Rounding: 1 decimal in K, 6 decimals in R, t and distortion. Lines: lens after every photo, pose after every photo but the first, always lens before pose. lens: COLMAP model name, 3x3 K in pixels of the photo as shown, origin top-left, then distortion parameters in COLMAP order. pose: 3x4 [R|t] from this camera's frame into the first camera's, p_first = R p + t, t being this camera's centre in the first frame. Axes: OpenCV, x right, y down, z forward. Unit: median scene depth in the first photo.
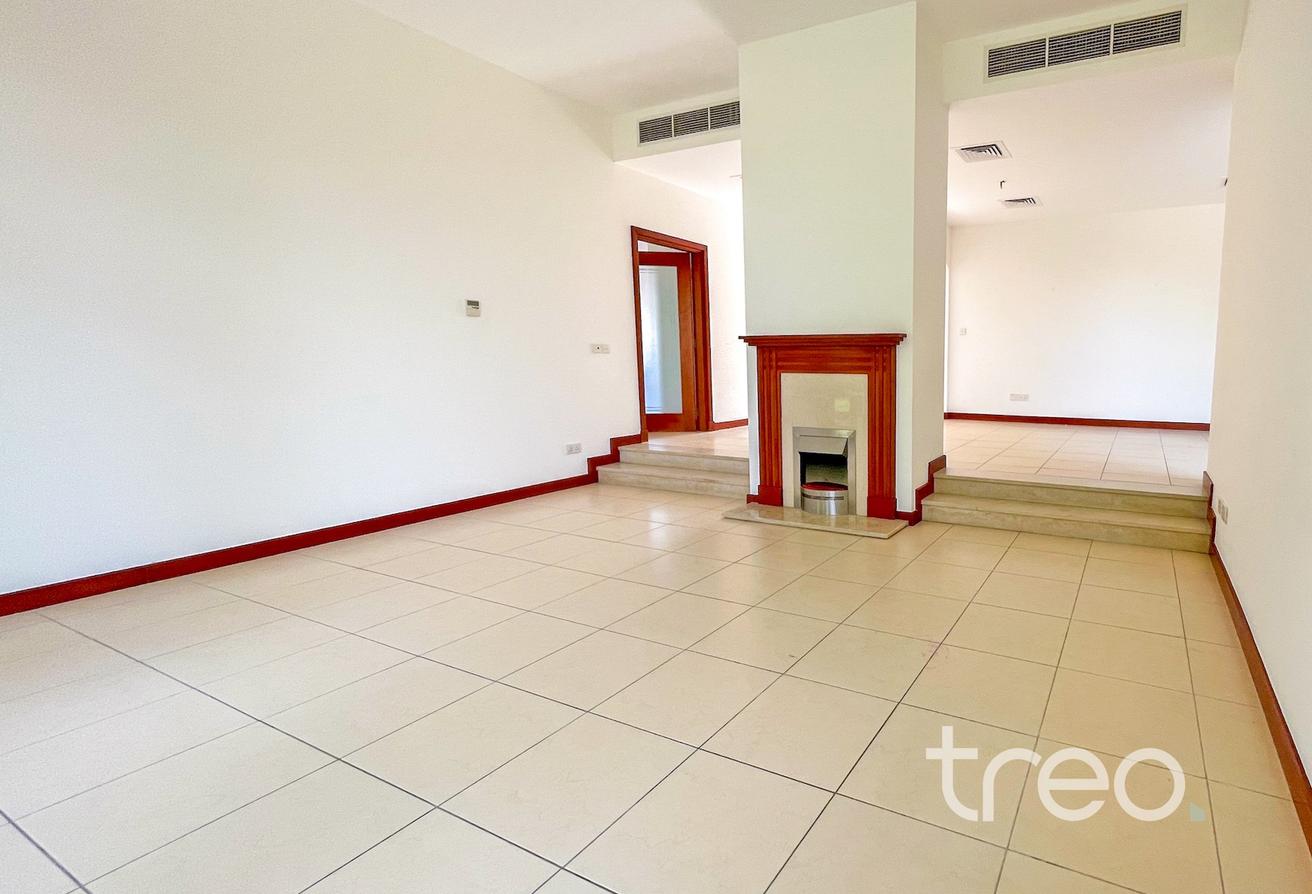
lens RADIAL K [[604.2, 0, 656.0], [0, 604.2, 447.0], [0, 0, 1]] dist [-0.000286, -0.000235]
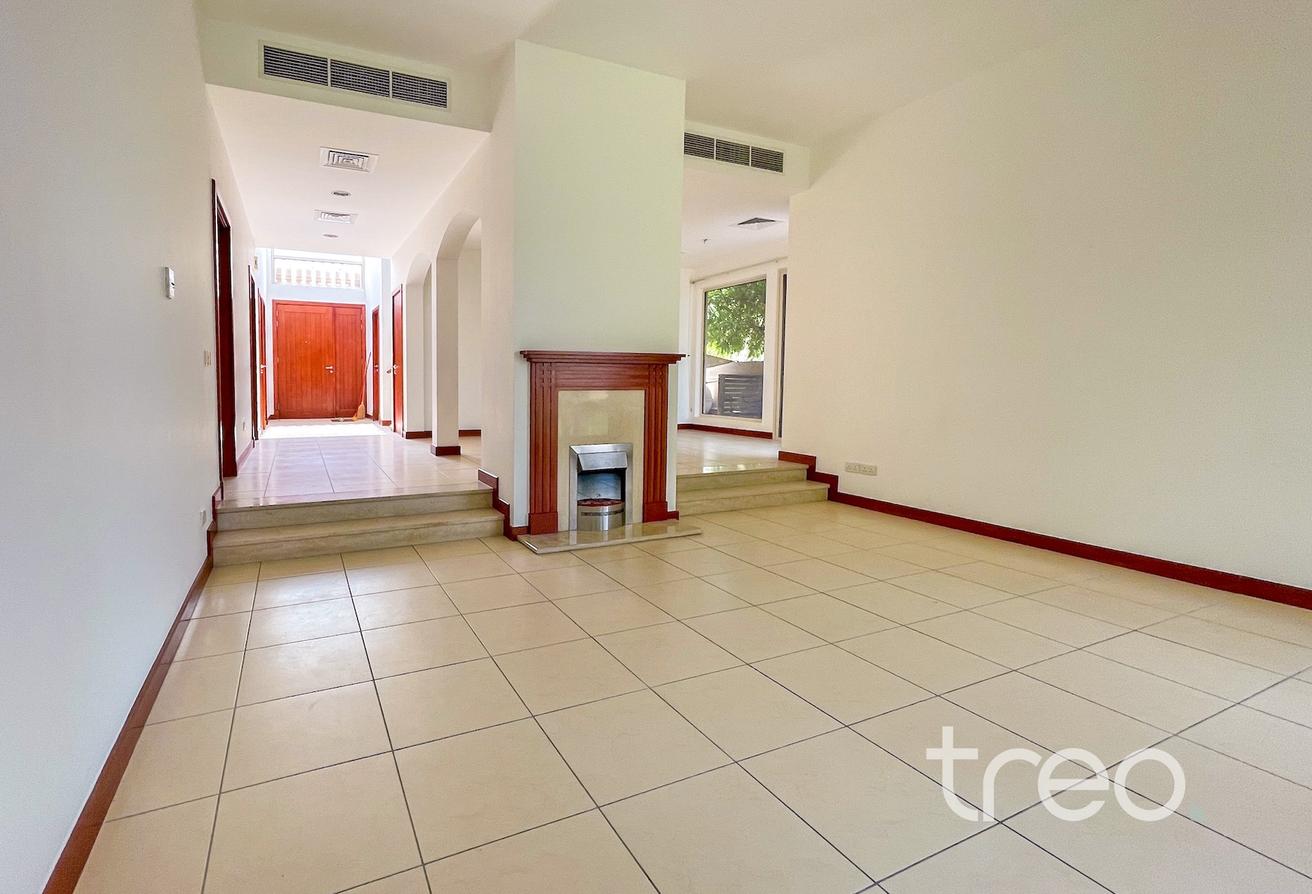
lens RADIAL K [[661.2, 0, 654.4], [0, 661.2, 422.0], [0, 0, 1]] dist [-0.001360, -0.000310]
pose [[0.555675, -0.055926, 0.829516, -0.596861], [0.114273, 0.993403, -0.009575, -0.048489], [-0.823509, 0.100112, 0.558401, 0.313257]]
